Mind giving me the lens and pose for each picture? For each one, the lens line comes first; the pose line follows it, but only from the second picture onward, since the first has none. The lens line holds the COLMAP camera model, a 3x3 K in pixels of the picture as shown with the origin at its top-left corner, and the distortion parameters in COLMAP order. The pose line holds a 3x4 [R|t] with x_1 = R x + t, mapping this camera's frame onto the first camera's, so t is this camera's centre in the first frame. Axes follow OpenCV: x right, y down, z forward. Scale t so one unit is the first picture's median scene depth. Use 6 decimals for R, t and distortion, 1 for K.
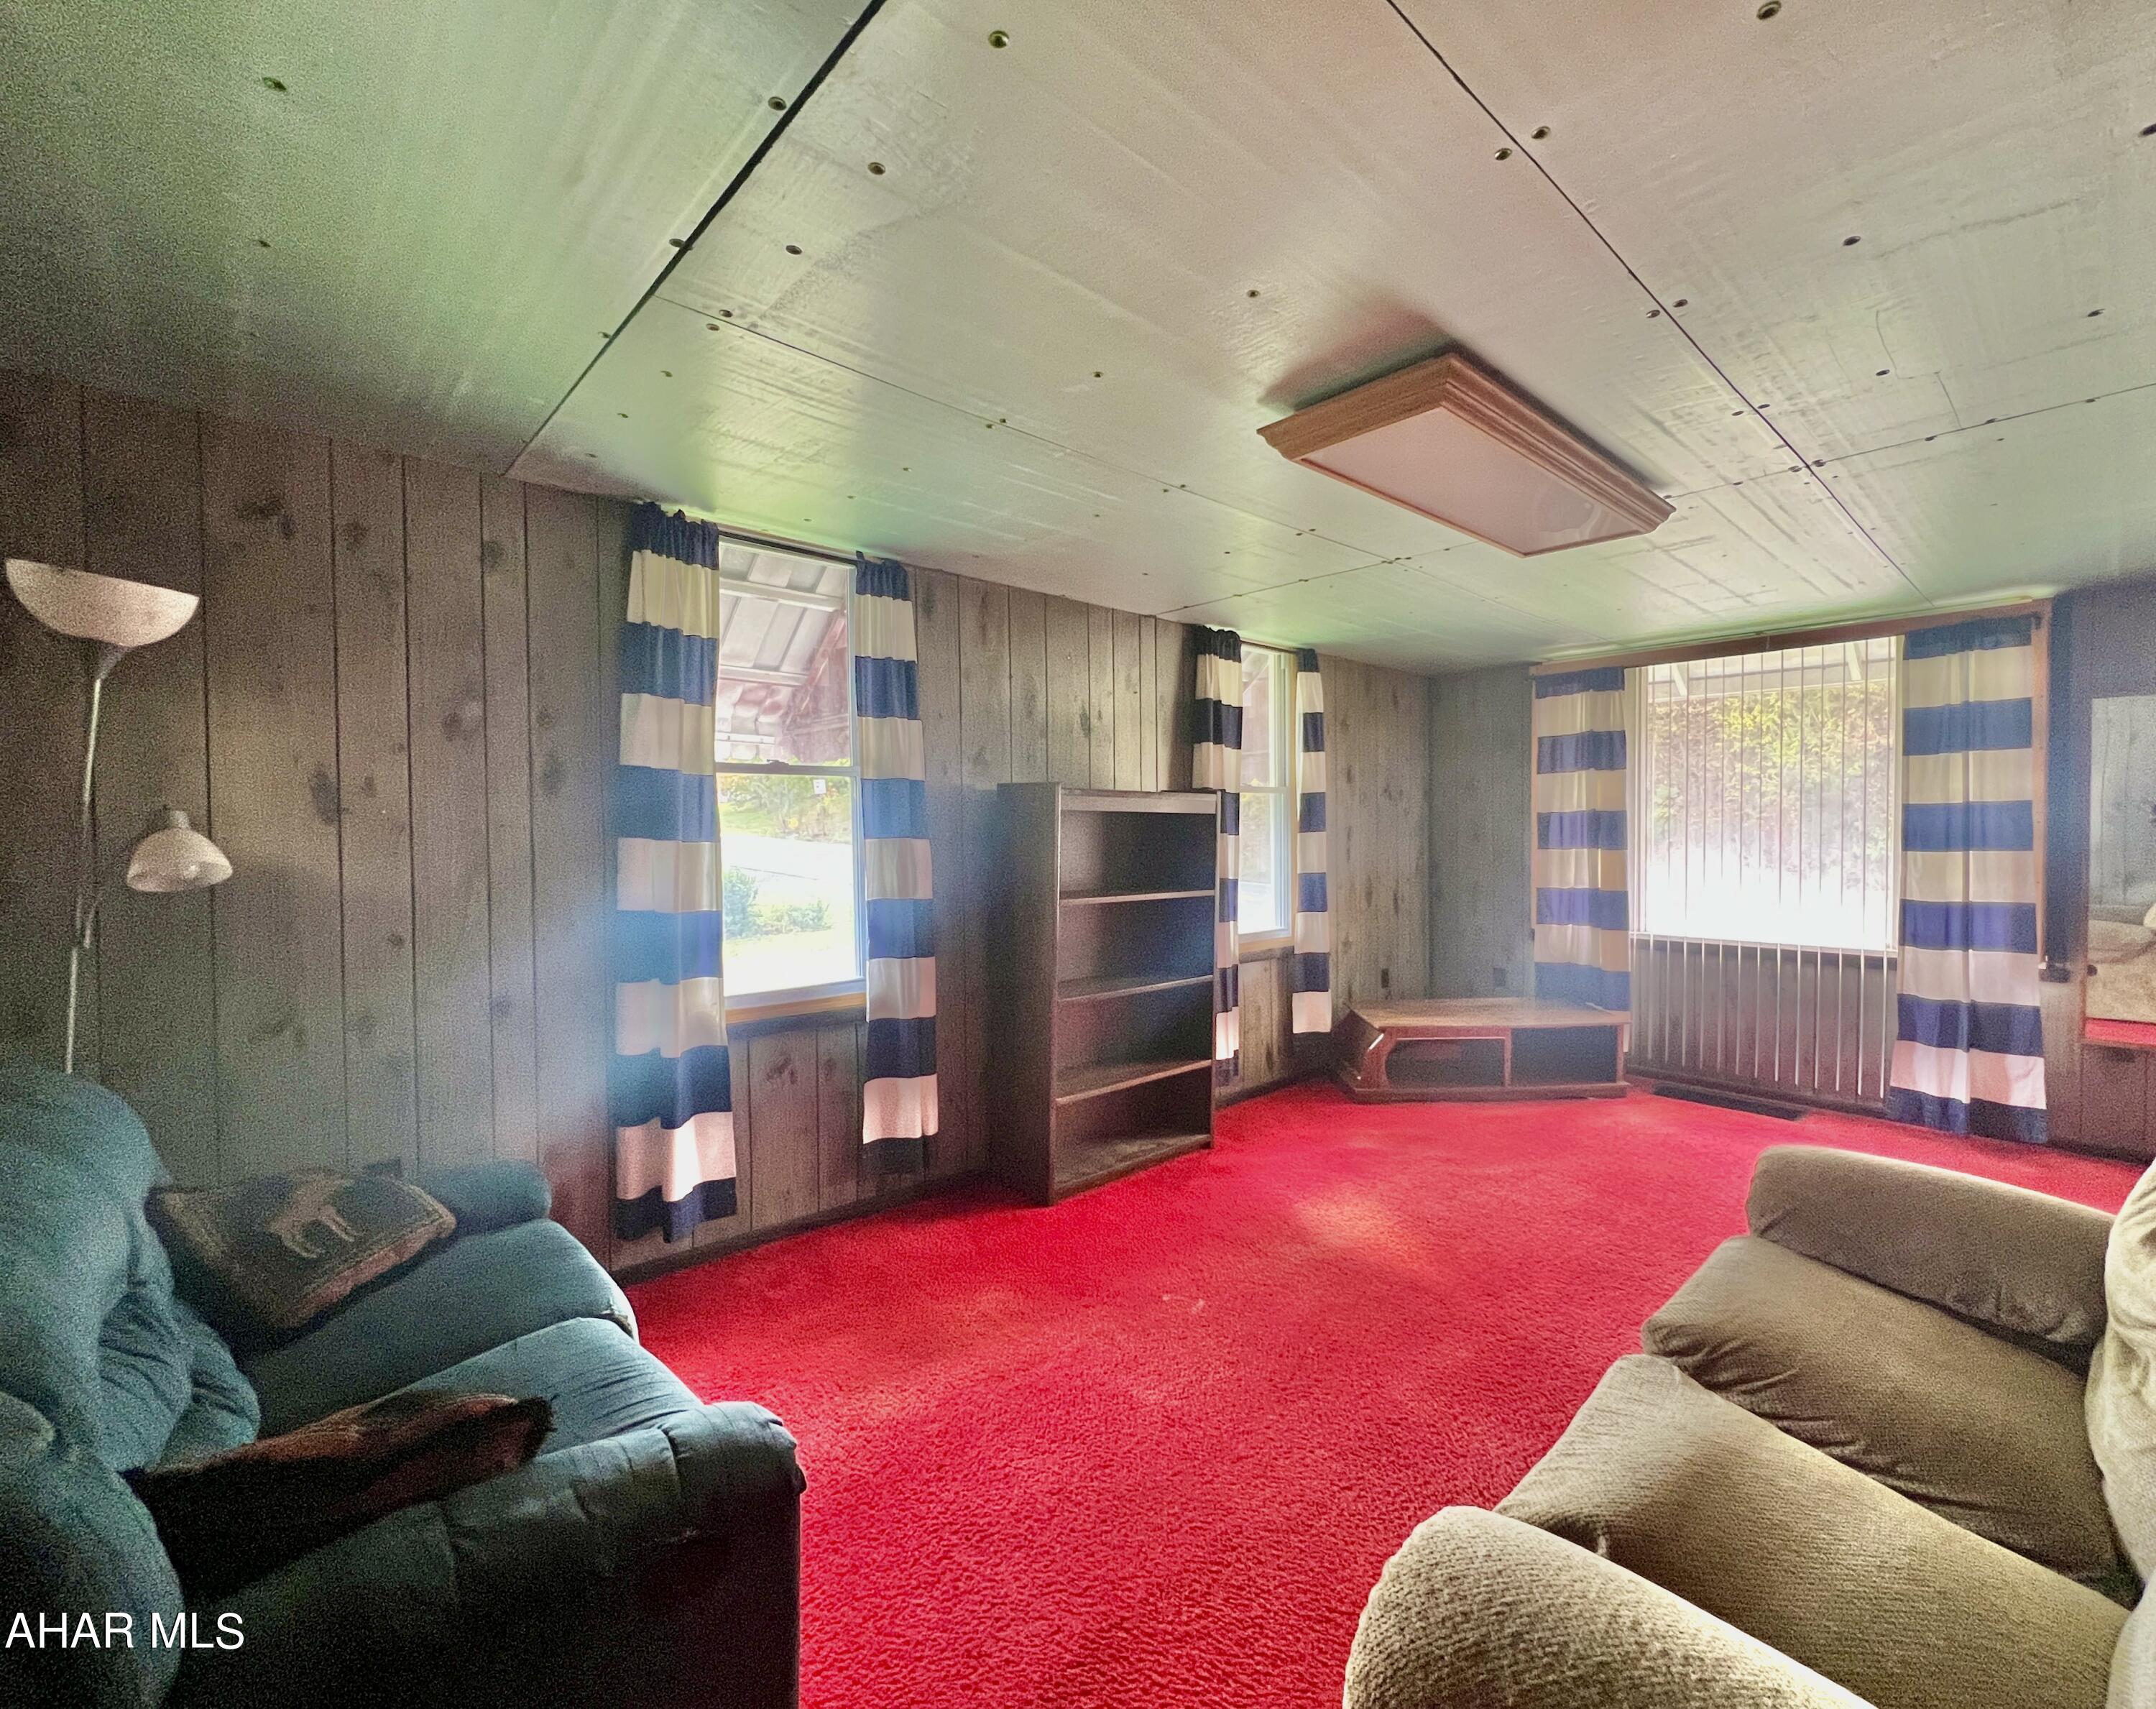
lens RADIAL K [[992.0, 0, 1078.0], [0, 992.0, 854.5], [0, 0, 1]] dist [-0.000051, 0.000007]
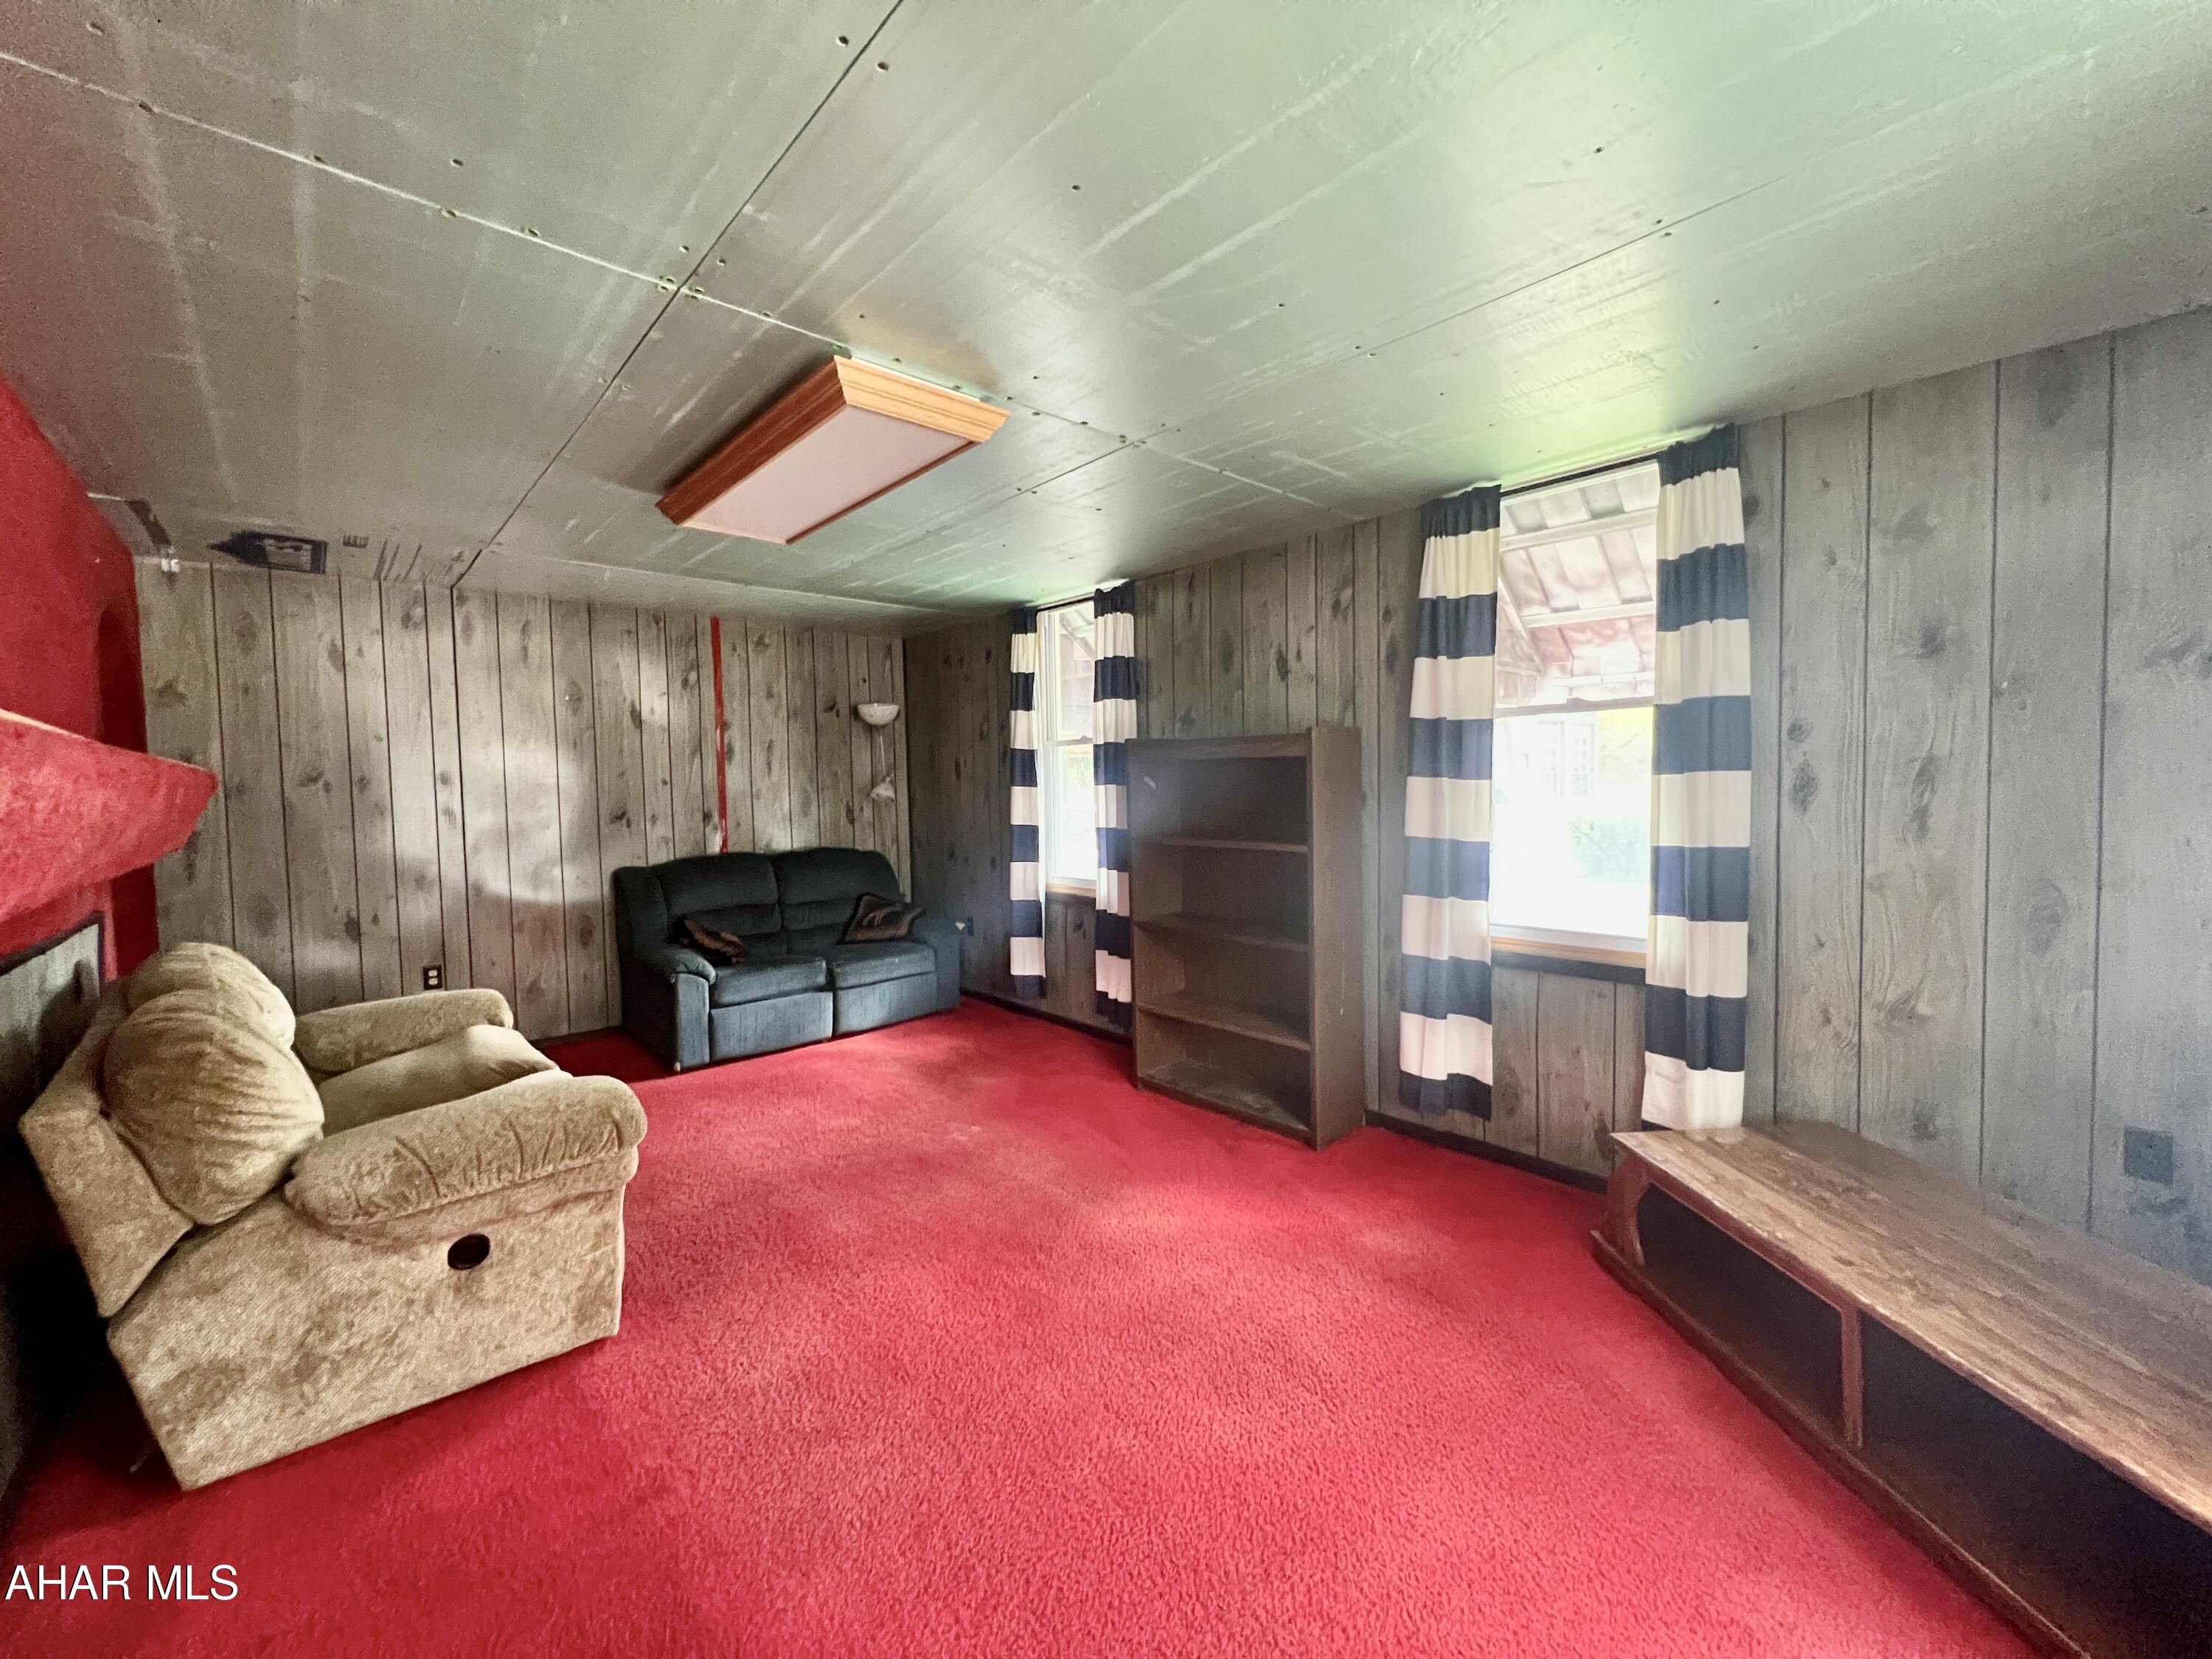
lens RADIAL K [[894.1, 0, 1103.6], [0, 894.1, 822.8], [0, 0, 1]] dist [0.000373, -0.000003]
pose [[-0.018501, 0.054332, -0.998351, 0.926812], [0.002487, 0.998522, 0.054296, -0.027695], [0.999826, -0.001479, -0.018609, 0.864304]]
